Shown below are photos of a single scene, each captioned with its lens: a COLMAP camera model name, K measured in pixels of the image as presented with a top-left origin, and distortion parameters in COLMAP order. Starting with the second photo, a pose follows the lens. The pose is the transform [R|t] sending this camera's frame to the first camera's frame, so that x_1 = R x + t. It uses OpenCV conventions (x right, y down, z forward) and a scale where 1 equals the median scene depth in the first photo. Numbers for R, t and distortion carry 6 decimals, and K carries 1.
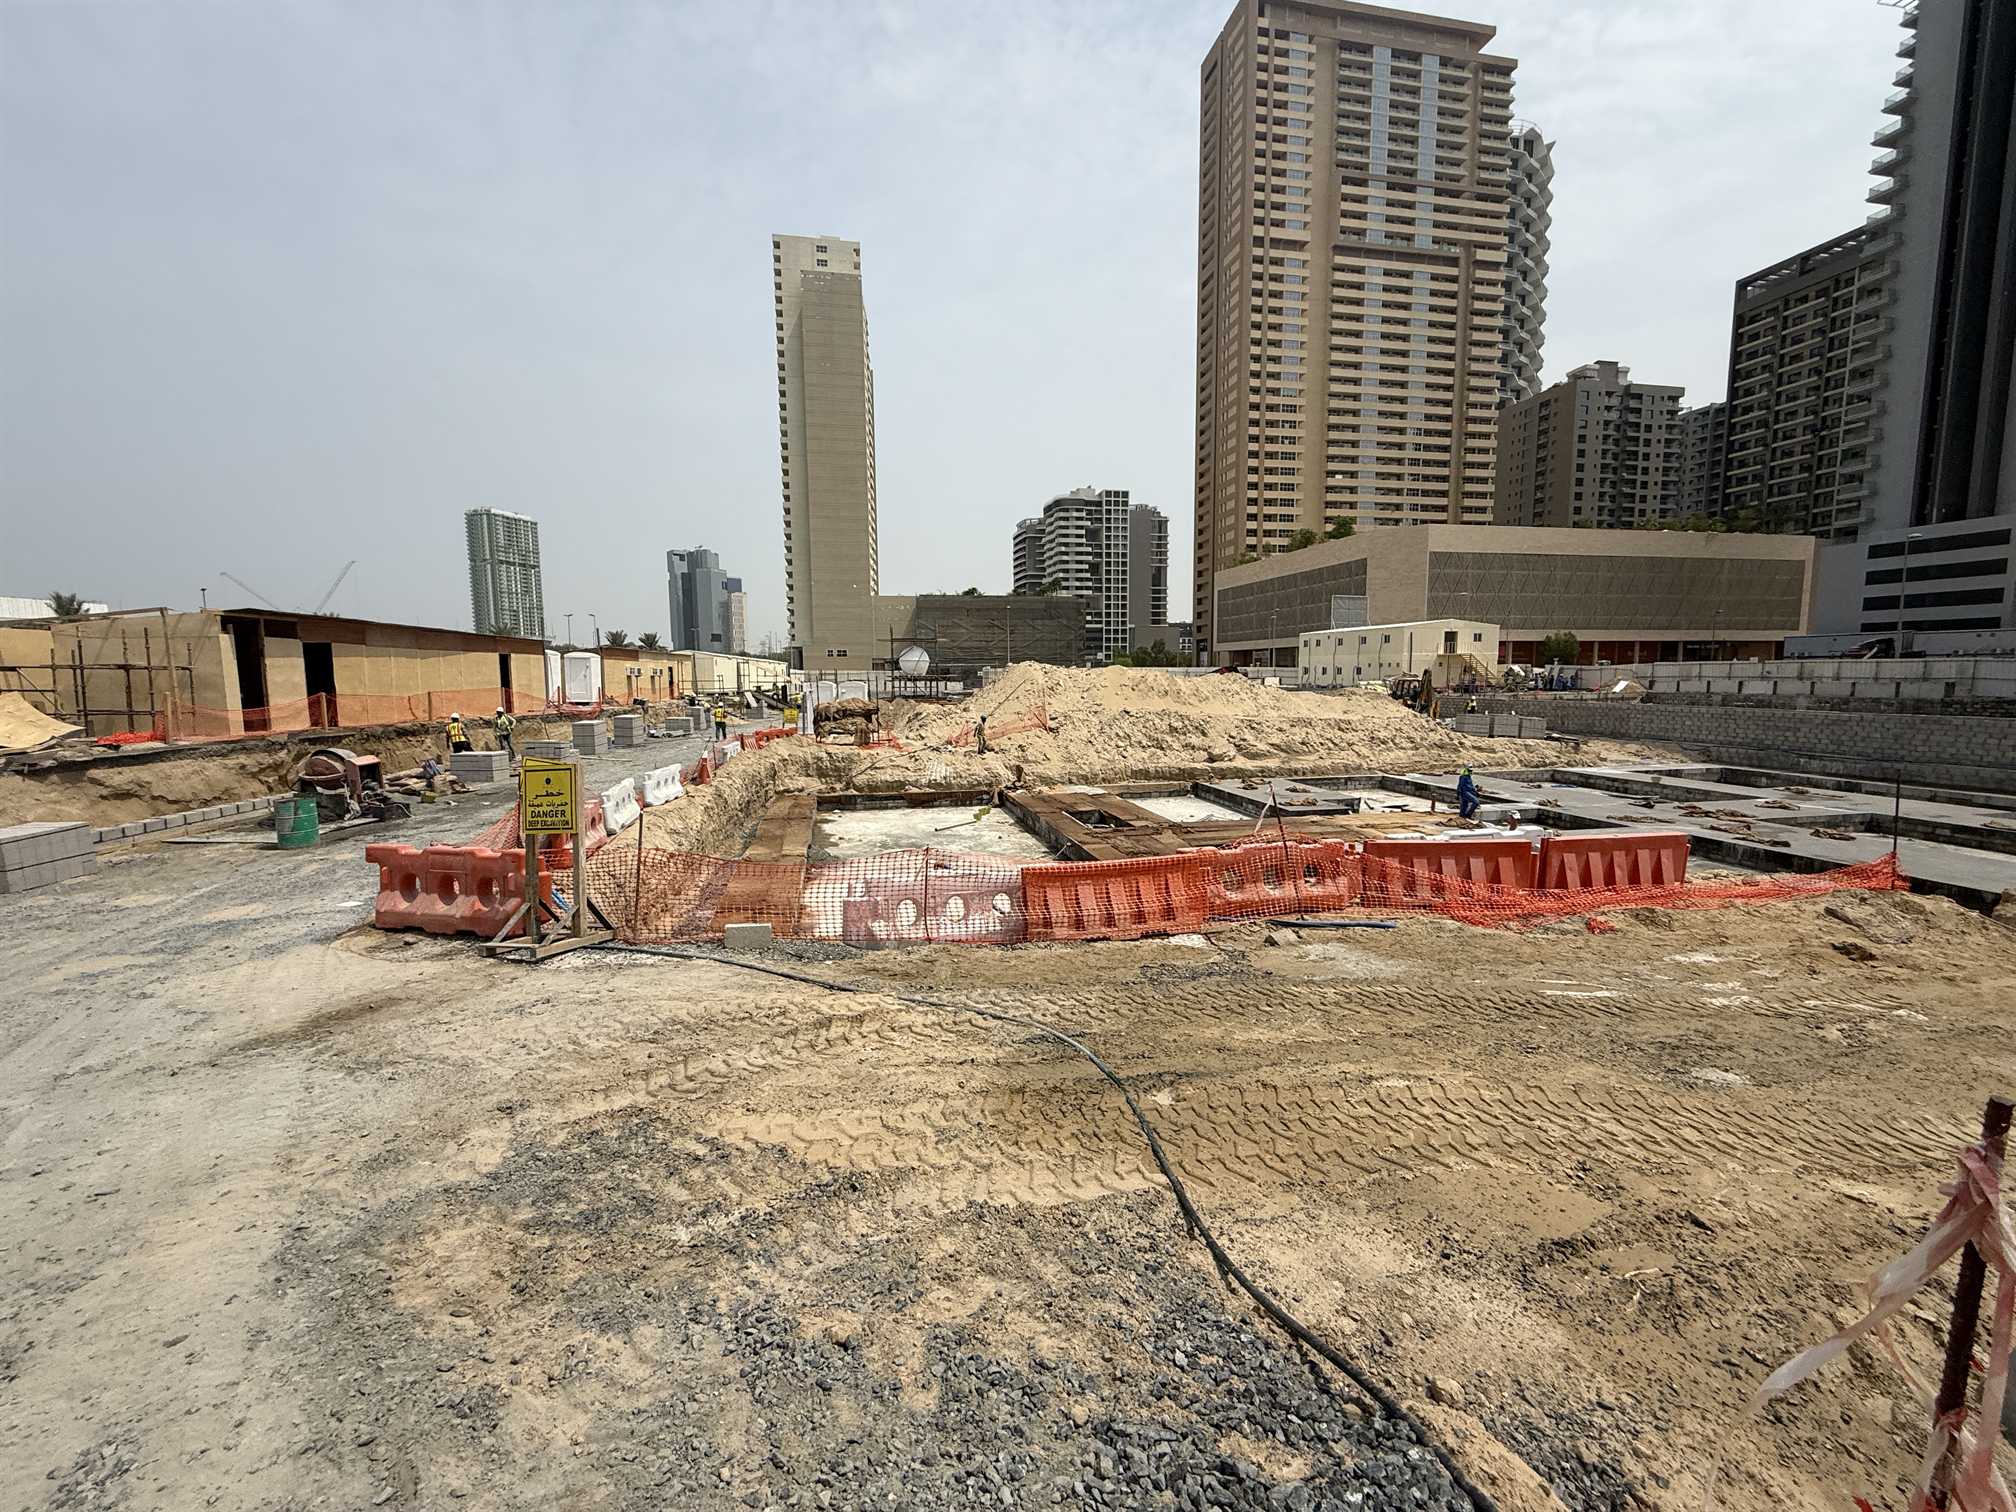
lens RADIAL K [[802.3, 0, 1006.3], [0, 802.3, 757.2], [0, 0, 1]] dist [0.002597, -0.000292]
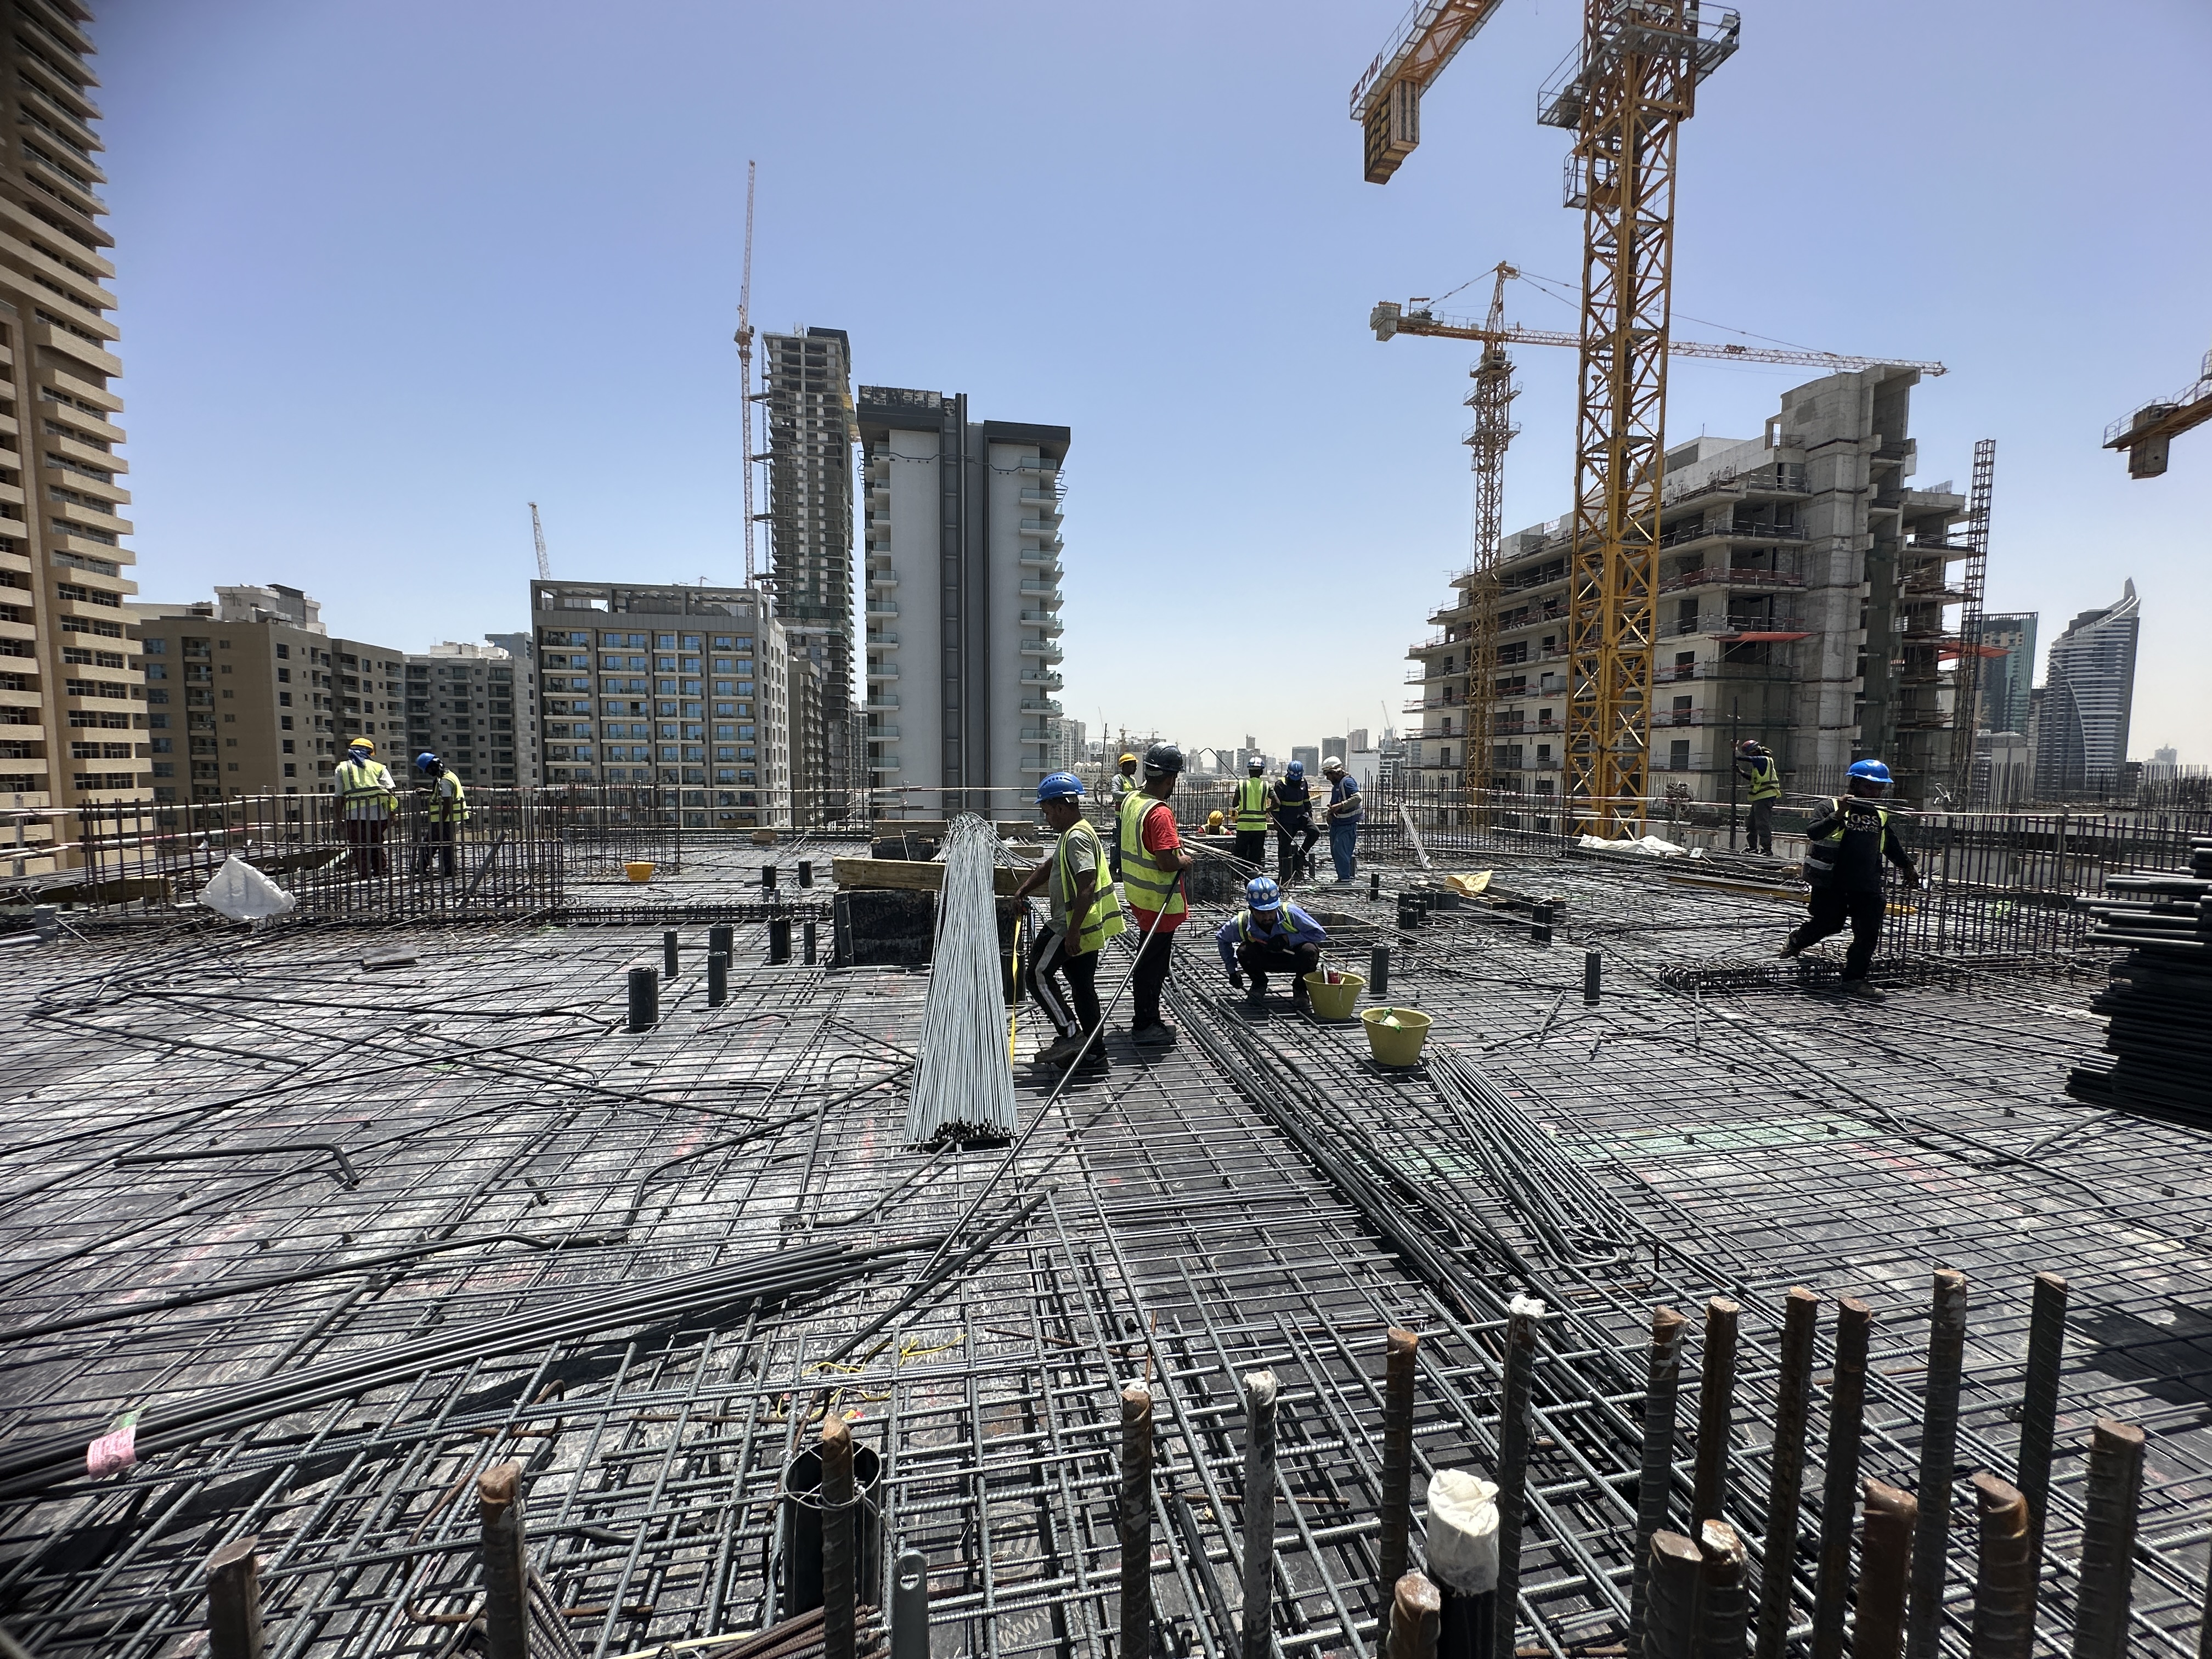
lens RADIAL K [[893.2, 0, 1105.4], [0, 893.2, 826.1], [0, 0, 1]] dist [-0.000351, -0.000017]
pose [[-0.000363, -0.068032, 0.997683, 0.054514], [0.099524, 0.992727, 0.067731, -0.303450], [-0.995035, 0.099318, 0.006411, 0.401130]]
